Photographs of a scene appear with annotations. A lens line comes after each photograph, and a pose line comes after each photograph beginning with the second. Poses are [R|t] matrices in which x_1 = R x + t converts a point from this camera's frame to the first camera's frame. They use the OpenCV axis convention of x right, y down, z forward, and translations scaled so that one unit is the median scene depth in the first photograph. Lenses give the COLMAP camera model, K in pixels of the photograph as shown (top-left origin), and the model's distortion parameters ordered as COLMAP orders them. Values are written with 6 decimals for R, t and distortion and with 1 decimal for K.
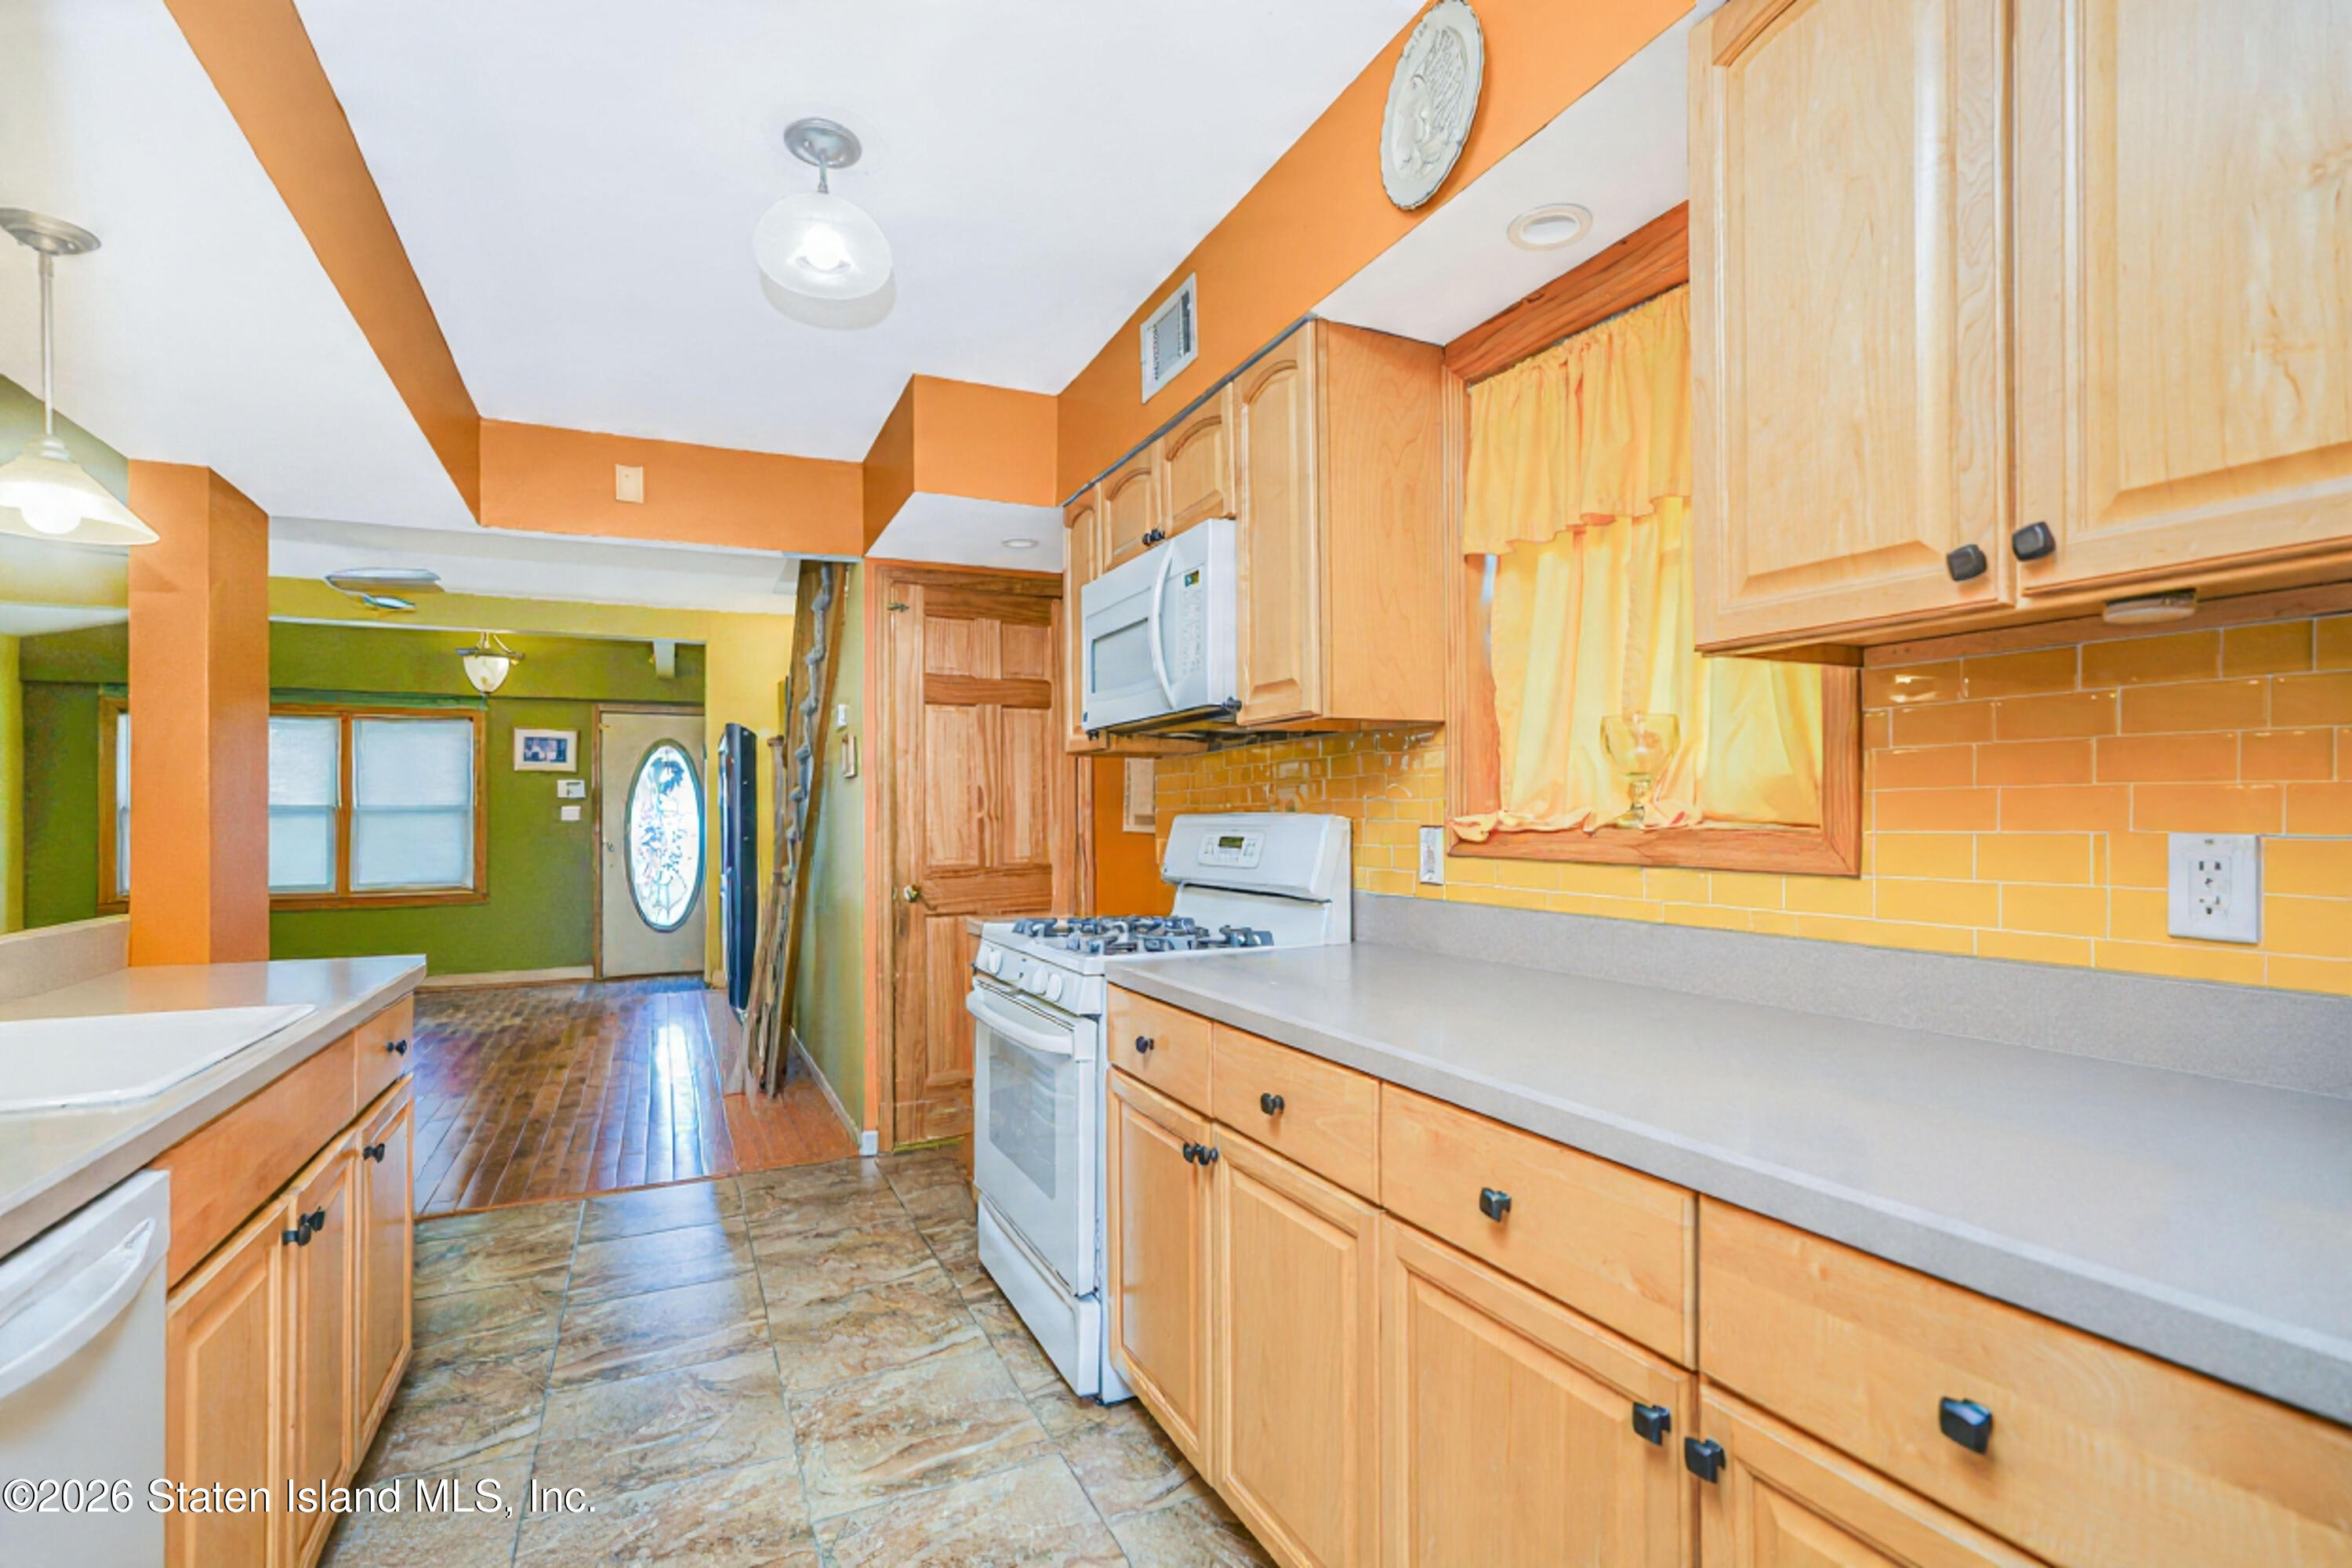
lens RADIAL K [[1080.1, 0, 1178.7], [0, 1080.1, 804.8], [0, 0, 1]] dist [-0.016262, 0.005062]
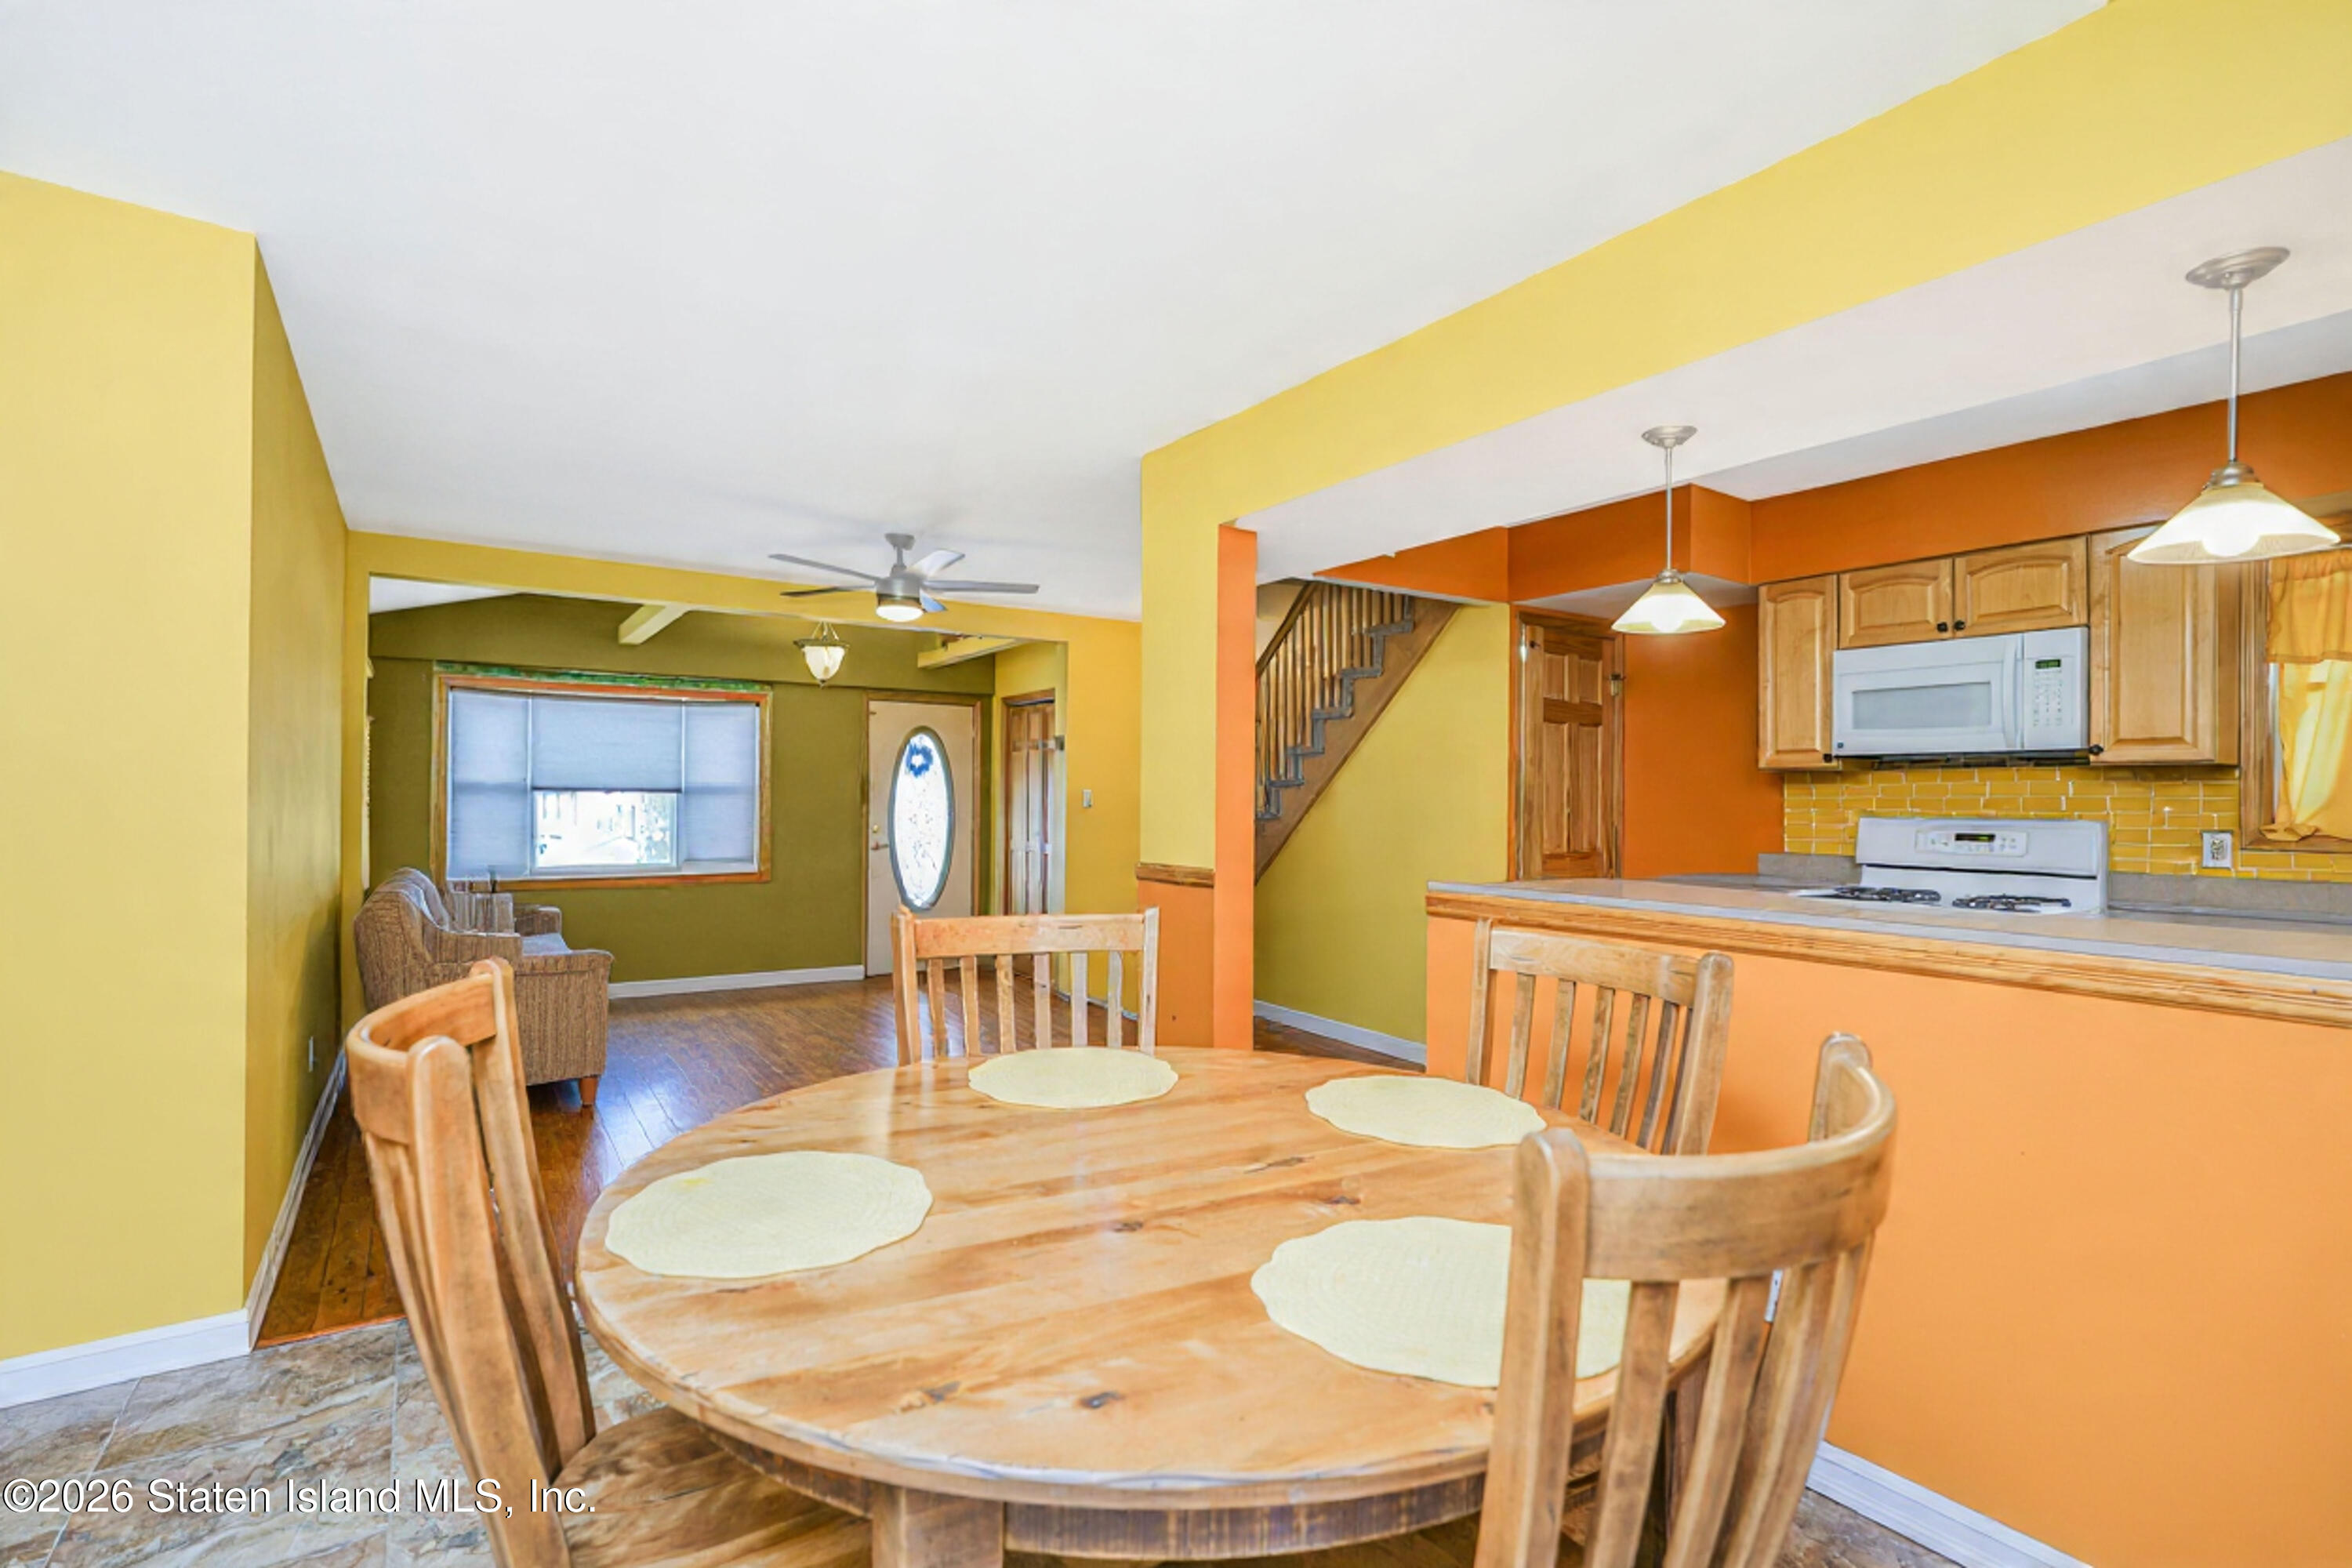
lens RADIAL K [[1080.1, 0, 1167.5], [0, 1080.1, 787.6], [0, 0, 1]] dist [-0.016262, 0.005062]
pose [[0.984175, 0.014140, 0.176632, -0.497168], [-0.014540, 0.999894, 0.000975, -0.006889], [-0.176600, -0.003528, 0.984276, -0.086445]]
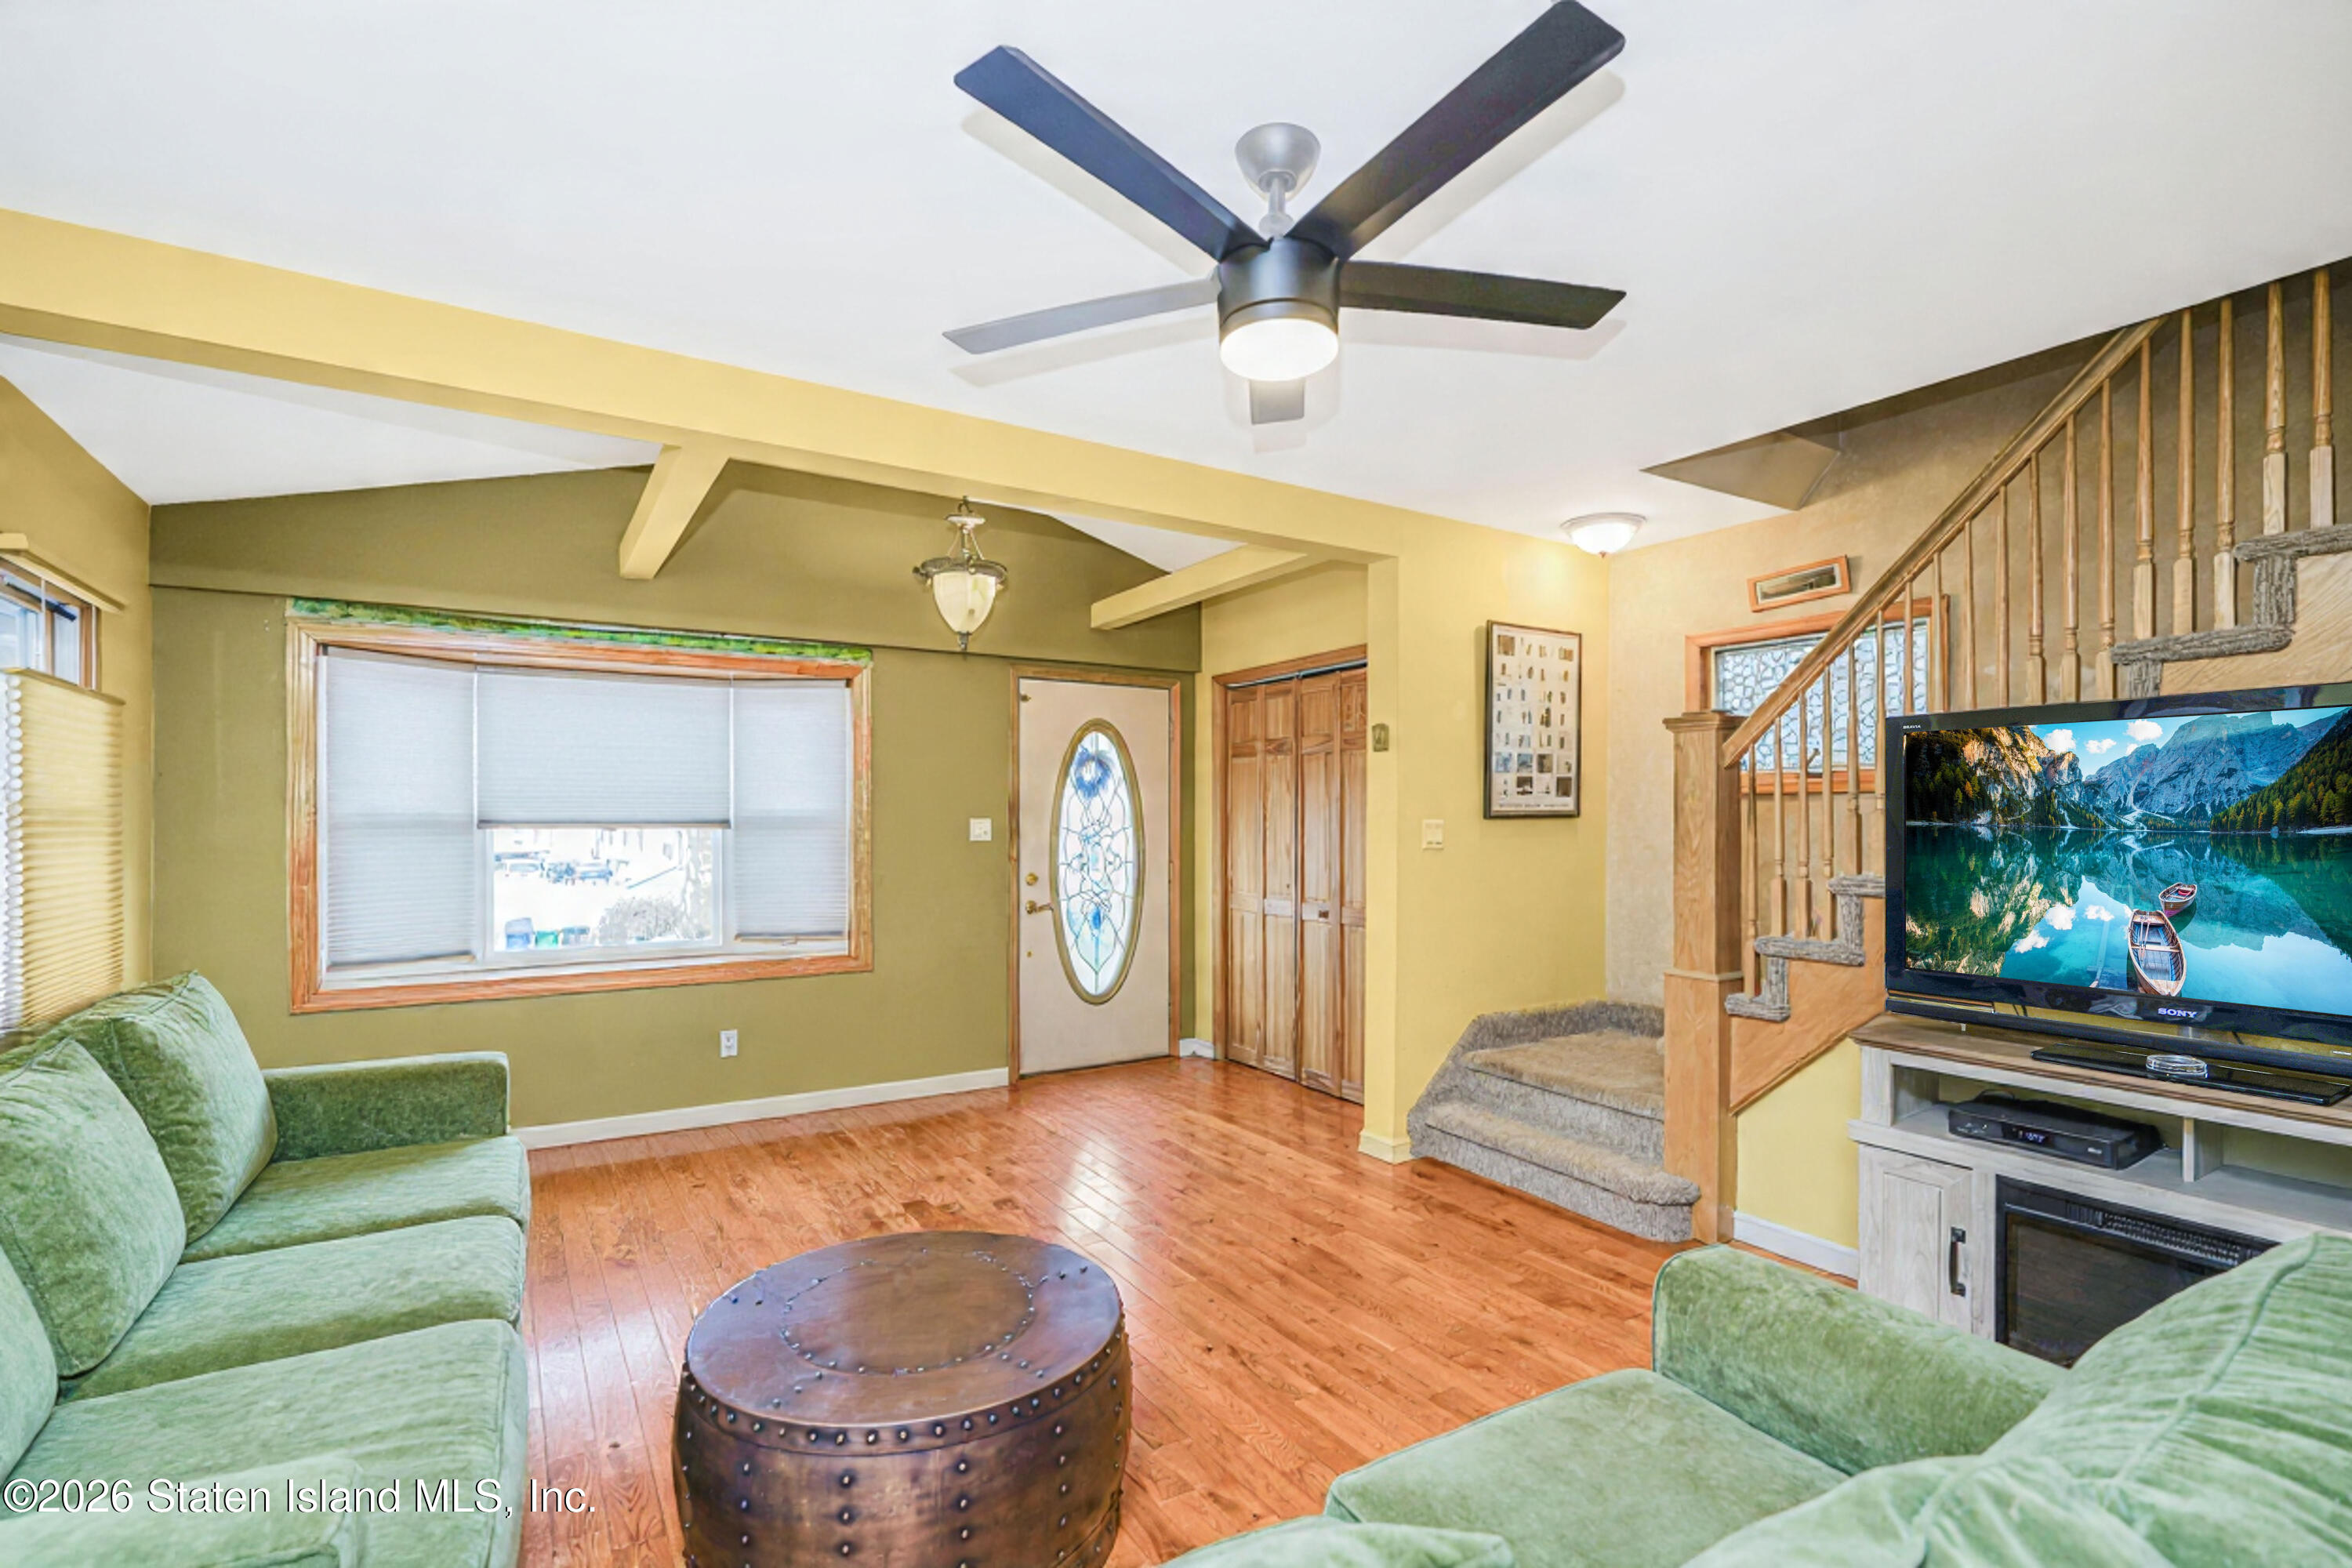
lens RADIAL K [[1080.1, 0, 1187.3], [0, 1080.1, 824.0], [0, 0, 1]] dist [-0.016262, 0.005062]
pose [[0.990278, 0.006147, 0.138964, -0.599745], [-0.008675, 0.999808, 0.017594, -0.009226], [-0.138829, -0.018628, 0.990141, 0.370456]]
